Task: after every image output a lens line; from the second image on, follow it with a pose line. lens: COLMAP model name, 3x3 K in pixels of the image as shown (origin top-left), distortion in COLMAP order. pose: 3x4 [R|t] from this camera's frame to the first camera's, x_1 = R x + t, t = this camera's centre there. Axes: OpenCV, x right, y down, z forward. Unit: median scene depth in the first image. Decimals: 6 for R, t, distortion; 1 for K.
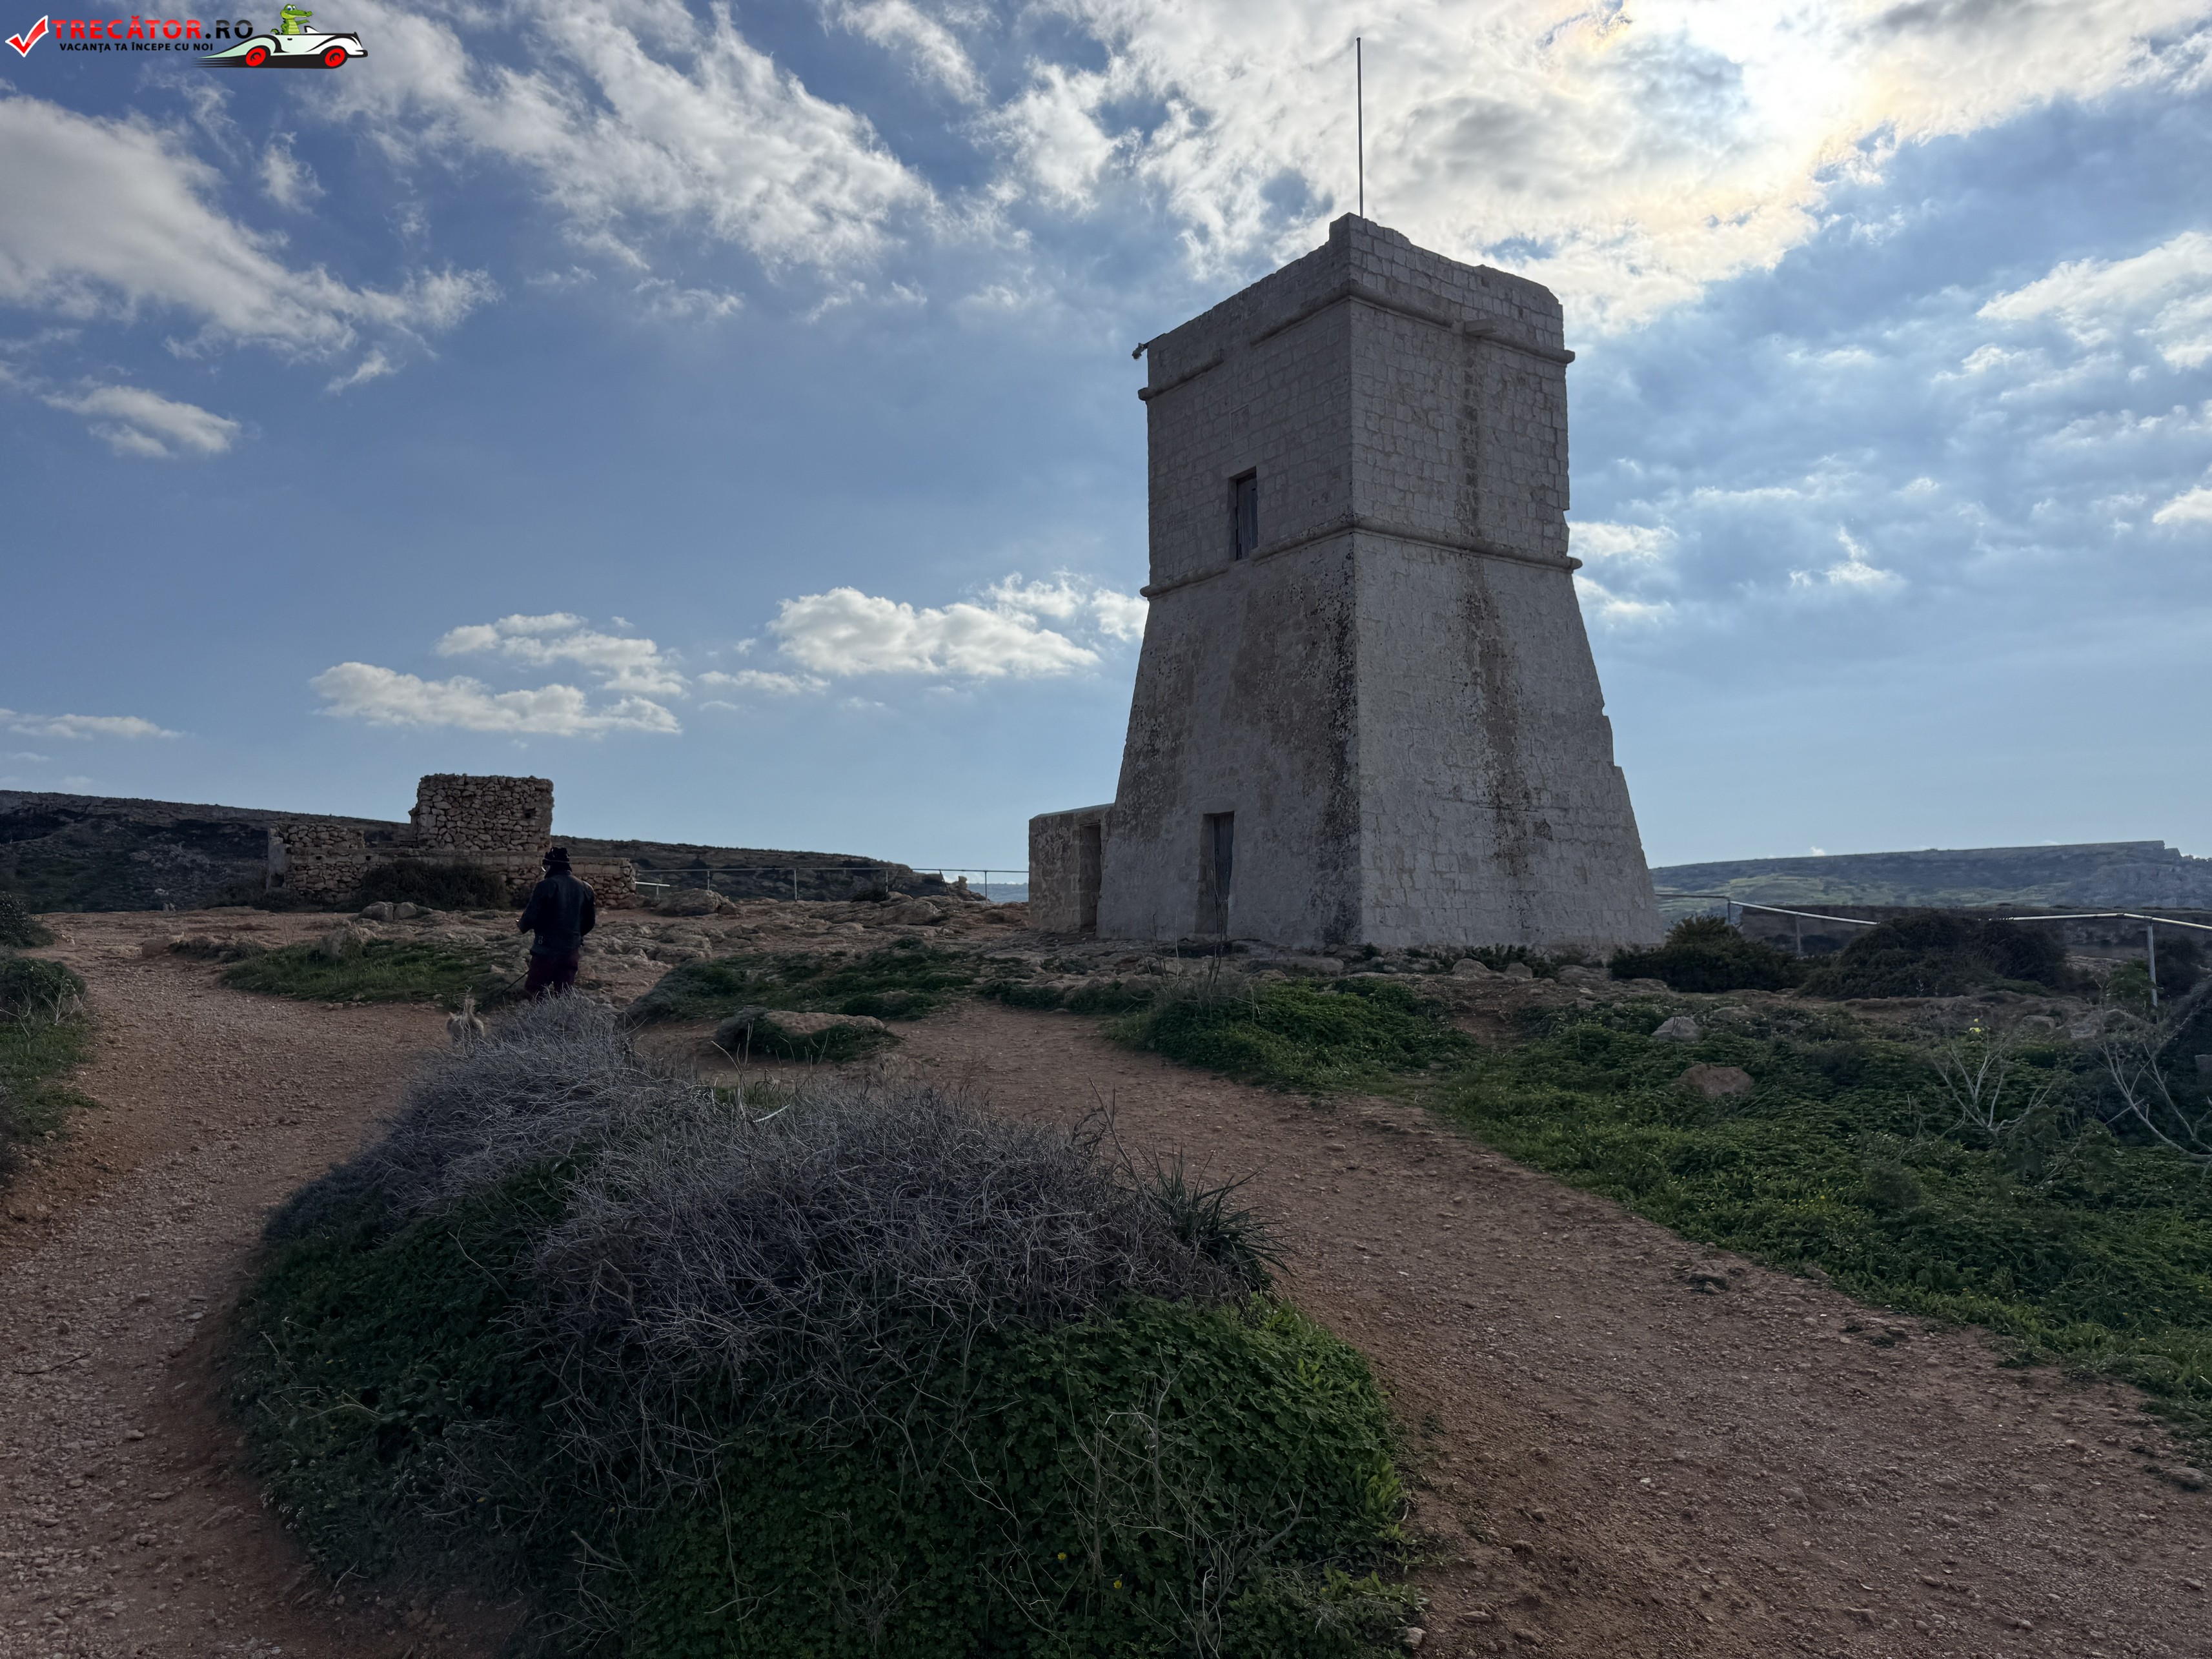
lens RADIAL K [[1561.6, 0, 1104.8], [0, 1561.6, 884.7], [0, 0, 1]] dist [0.091090, -0.120151]
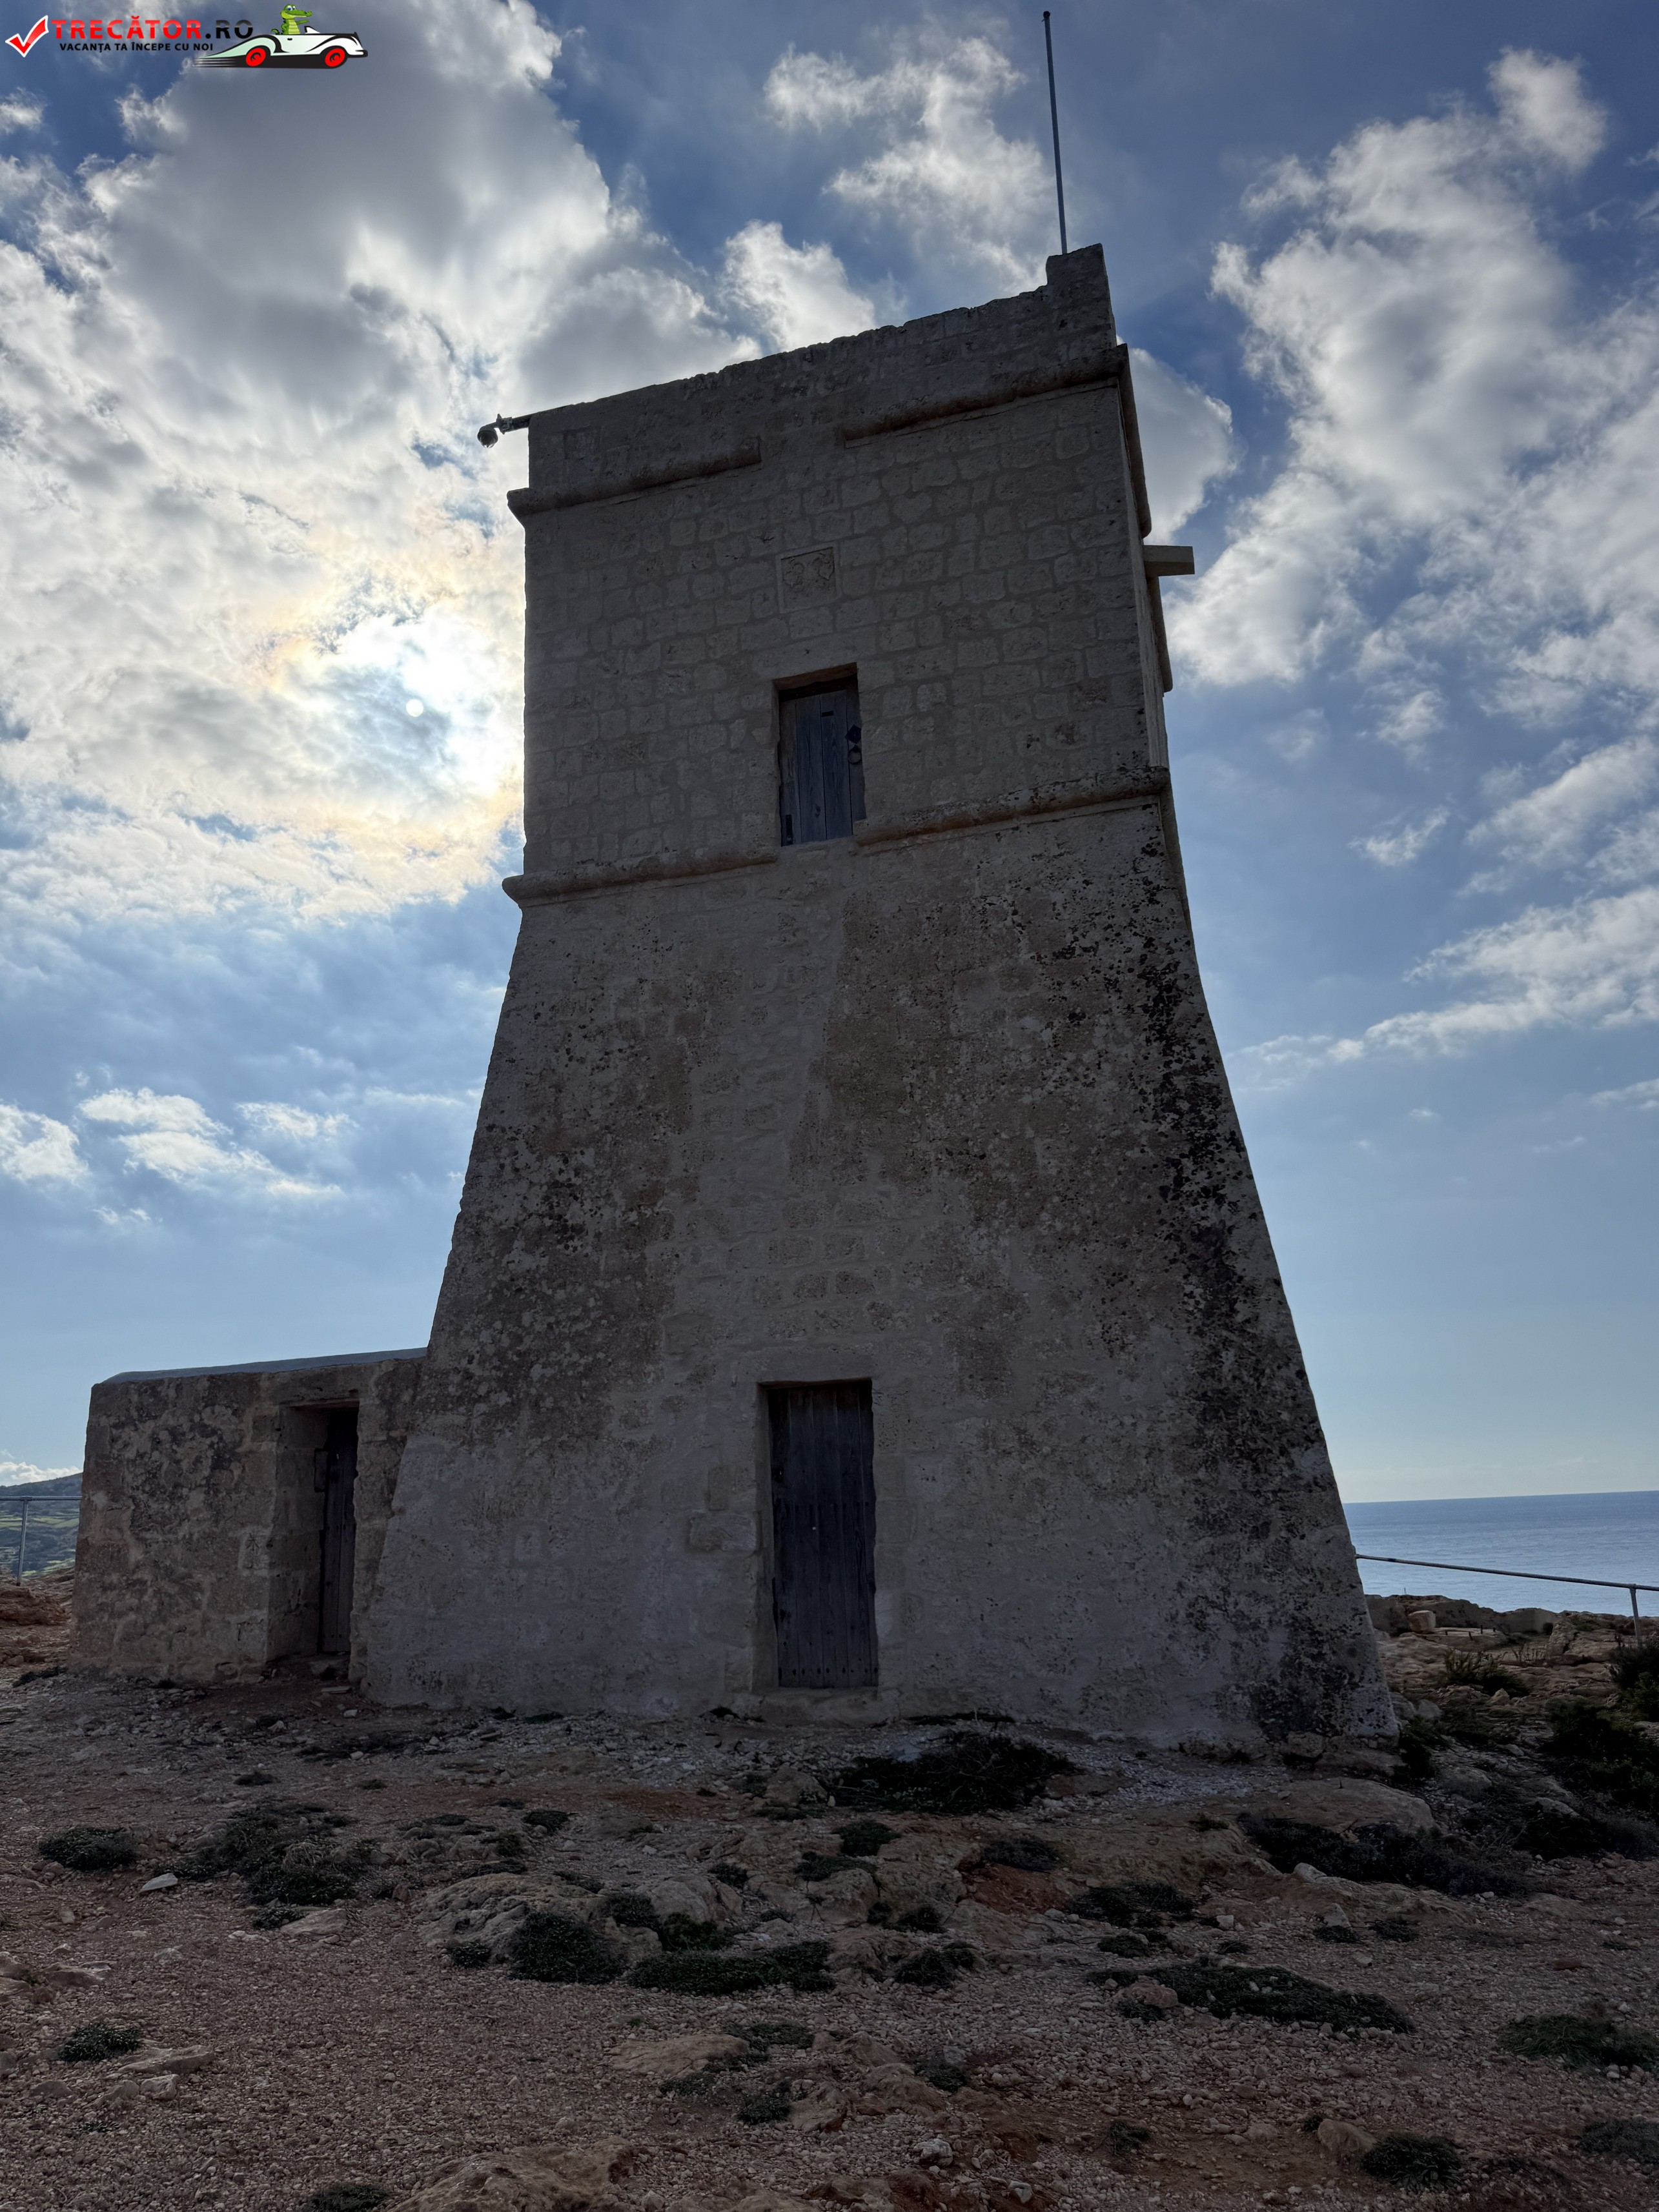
lens RADIAL K [[1576.3, 0, 881.0], [0, 1576.3, 1134.8], [0, 0, 1]] dist [0.041586, -0.015695]
pose [[0.783590, 0.130529, 0.607411, -0.153479], [-0.001289, 0.978020, -0.208508, -0.019936], [-0.621277, 0.162602, 0.766535, 0.567726]]
